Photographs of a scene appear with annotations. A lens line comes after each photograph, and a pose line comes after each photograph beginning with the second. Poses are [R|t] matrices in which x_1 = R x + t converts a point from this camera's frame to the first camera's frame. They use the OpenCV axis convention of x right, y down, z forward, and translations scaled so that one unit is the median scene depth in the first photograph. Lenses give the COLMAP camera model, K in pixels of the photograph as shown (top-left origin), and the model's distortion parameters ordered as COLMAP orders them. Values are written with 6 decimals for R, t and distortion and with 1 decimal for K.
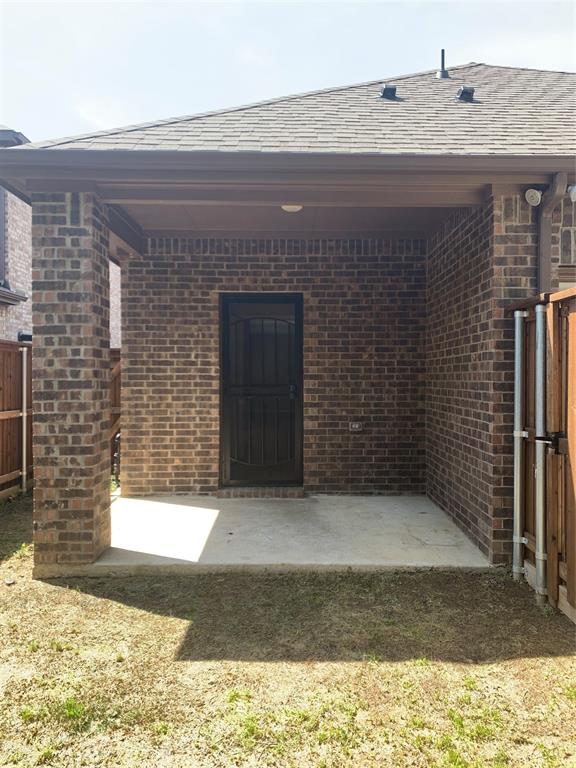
lens RADIAL K [[585.4, 0, 290.3], [0, 585.4, 372.2], [0, 0, 1]] dist [0.140365, -0.243635]
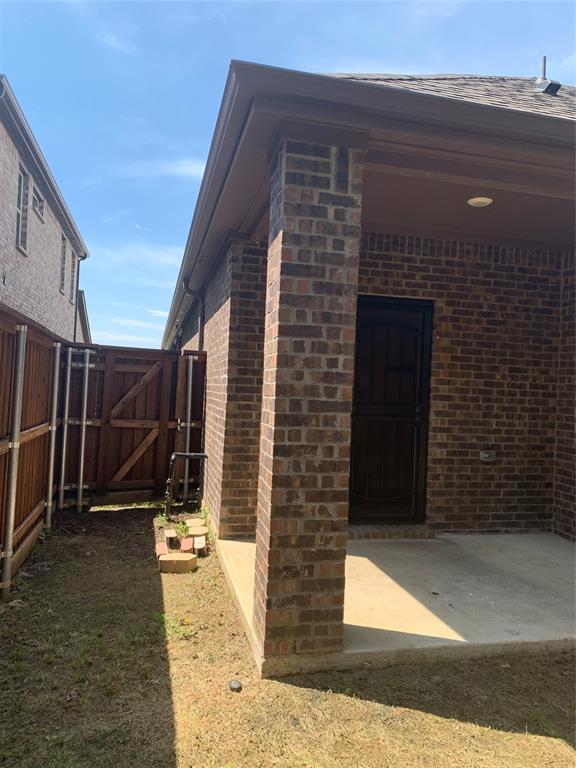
lens RADIAL K [[585.4, 0, 290.3], [0, 585.4, 372.2], [0, 0, 1]] dist [0.140365, -0.243635]
pose [[0.971366, 0.048582, 0.232569, -0.388036], [-0.046158, 0.998808, -0.015859, -0.005355], [-0.233062, 0.004670, 0.972451, 0.200117]]
